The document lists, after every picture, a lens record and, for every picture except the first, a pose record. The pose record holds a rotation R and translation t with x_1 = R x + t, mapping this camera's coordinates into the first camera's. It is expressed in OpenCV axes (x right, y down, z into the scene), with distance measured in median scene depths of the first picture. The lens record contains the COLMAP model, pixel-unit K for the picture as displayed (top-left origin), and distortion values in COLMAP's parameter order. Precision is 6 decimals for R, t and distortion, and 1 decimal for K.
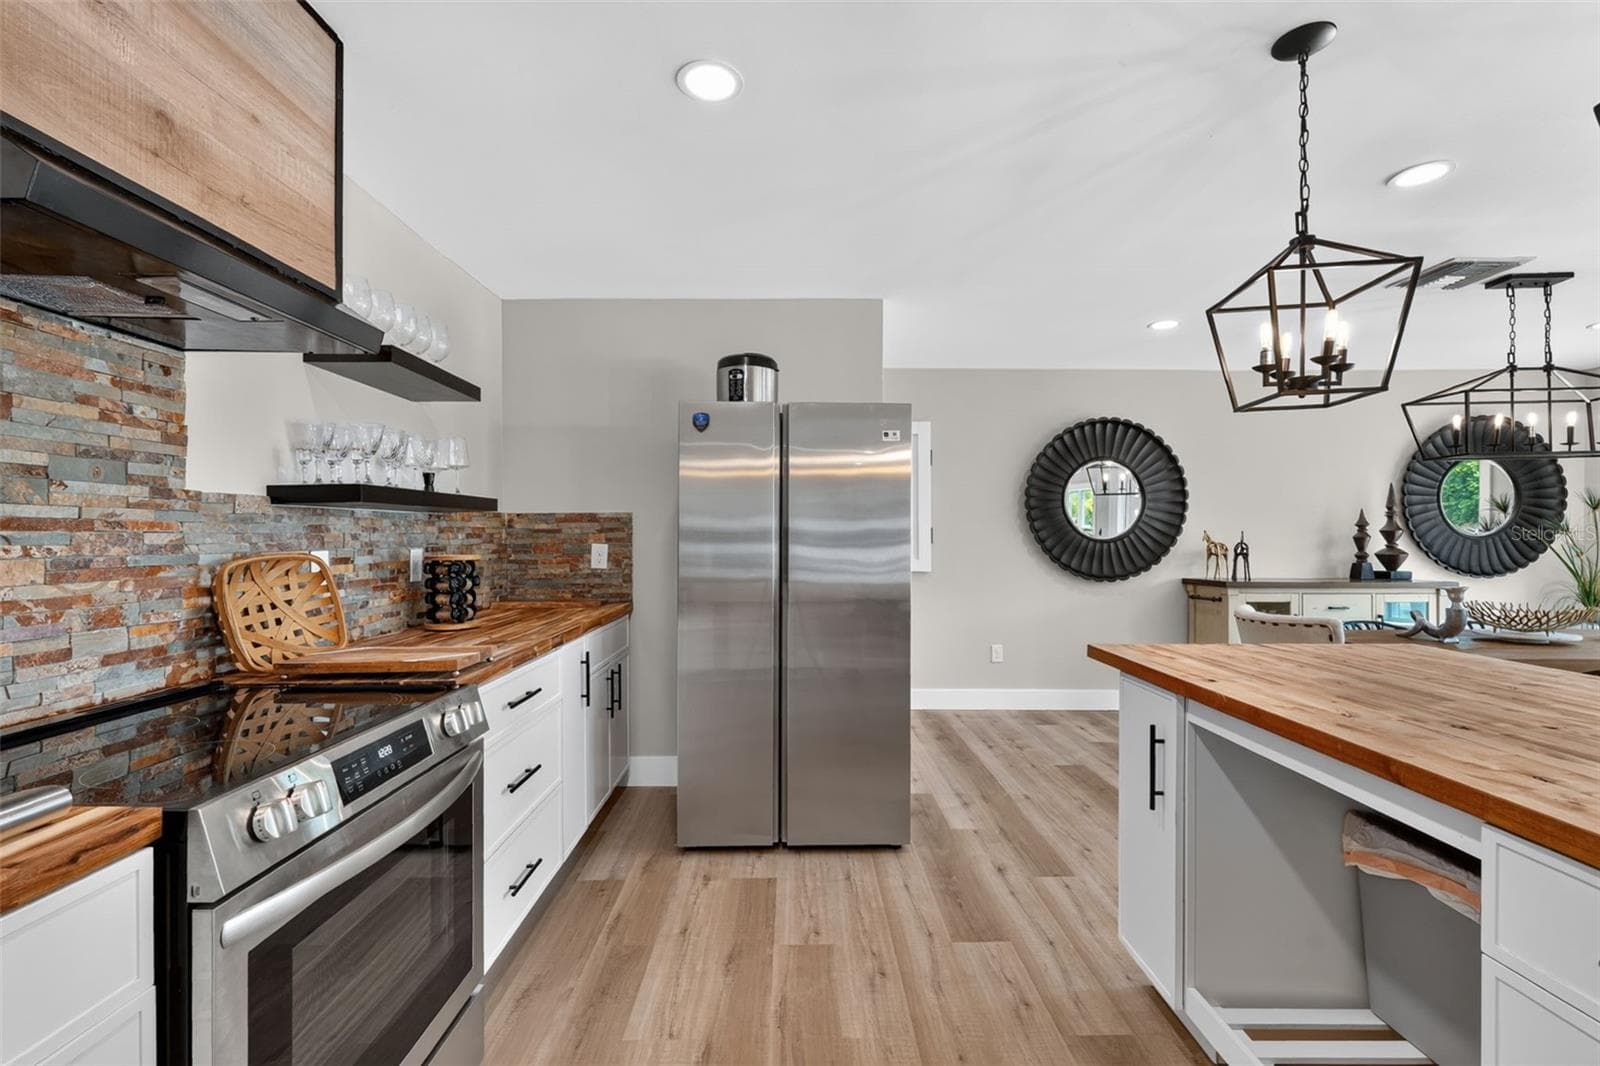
lens RADIAL K [[694.7, 0, 804.2], [0, 694.7, 534.6], [0, 0, 1]] dist [-0.001029, 0.000003]
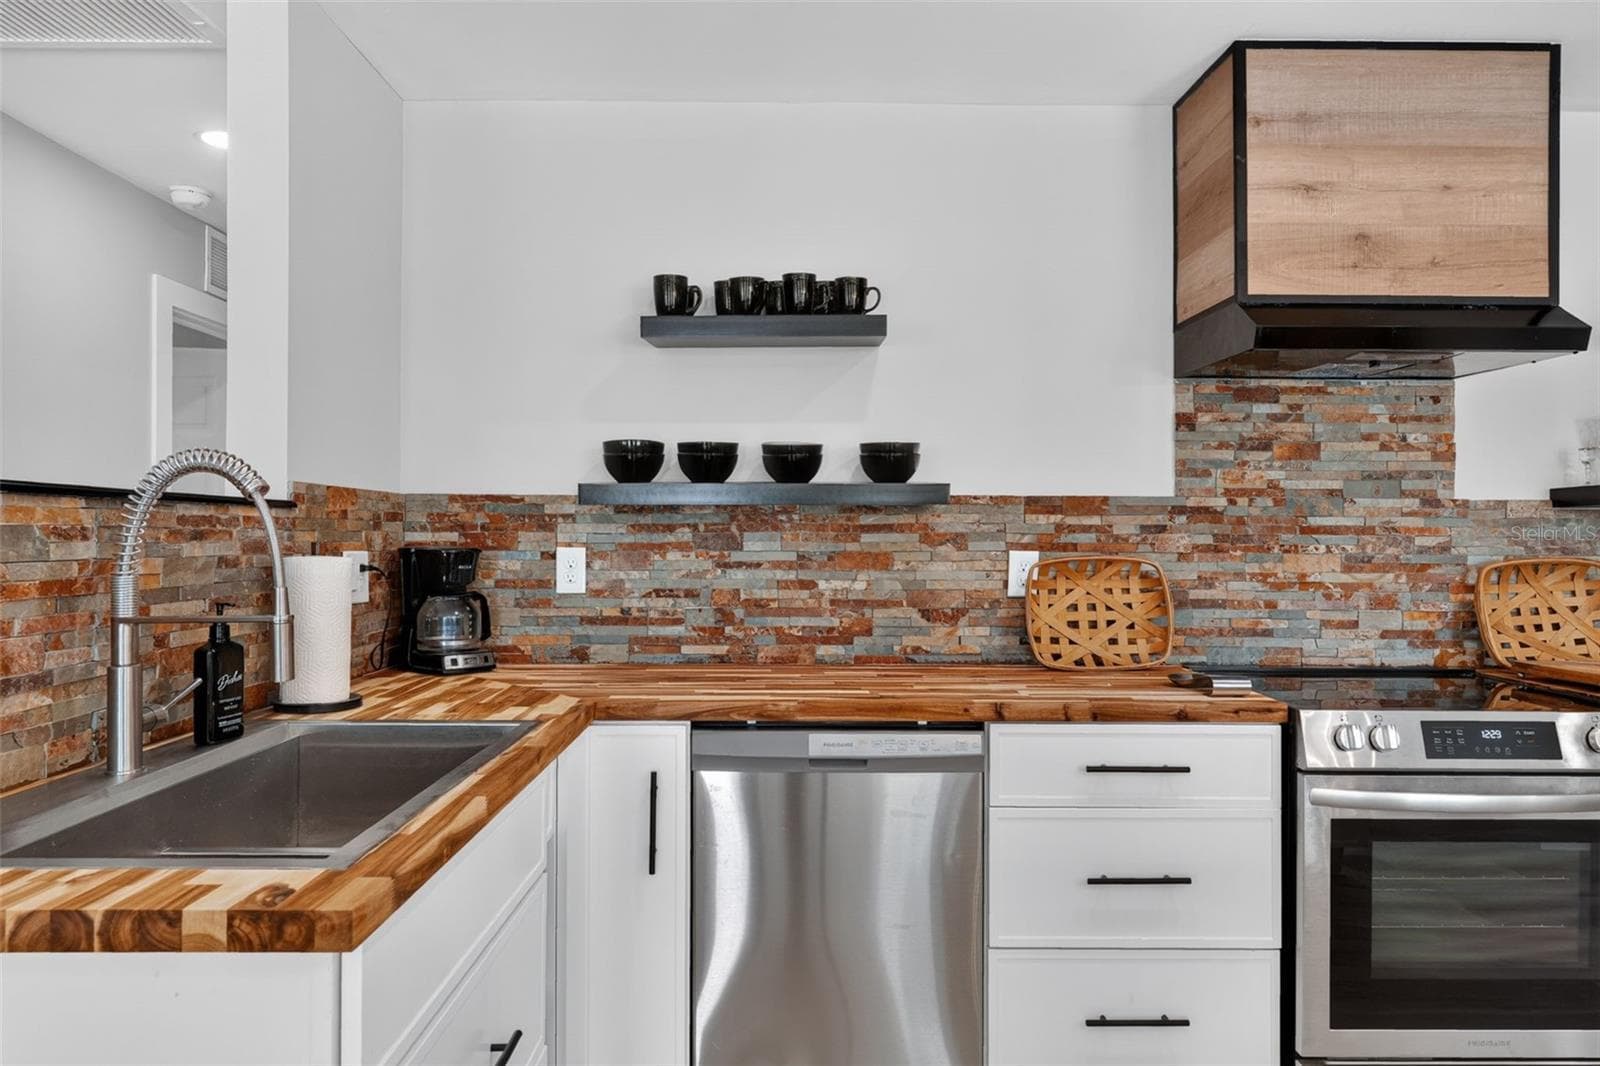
lens RADIAL K [[1022.9, 0, 795.5], [0, 1022.9, 527.8], [0, 0, 1]] dist [-0.002841, 0.000690]
pose [[-0.003677, -0.002914, -0.999989, 0.847104], [-0.004386, 0.999986, -0.002898, -0.007605], [0.999984, 0.004375, -0.003690, -0.090683]]
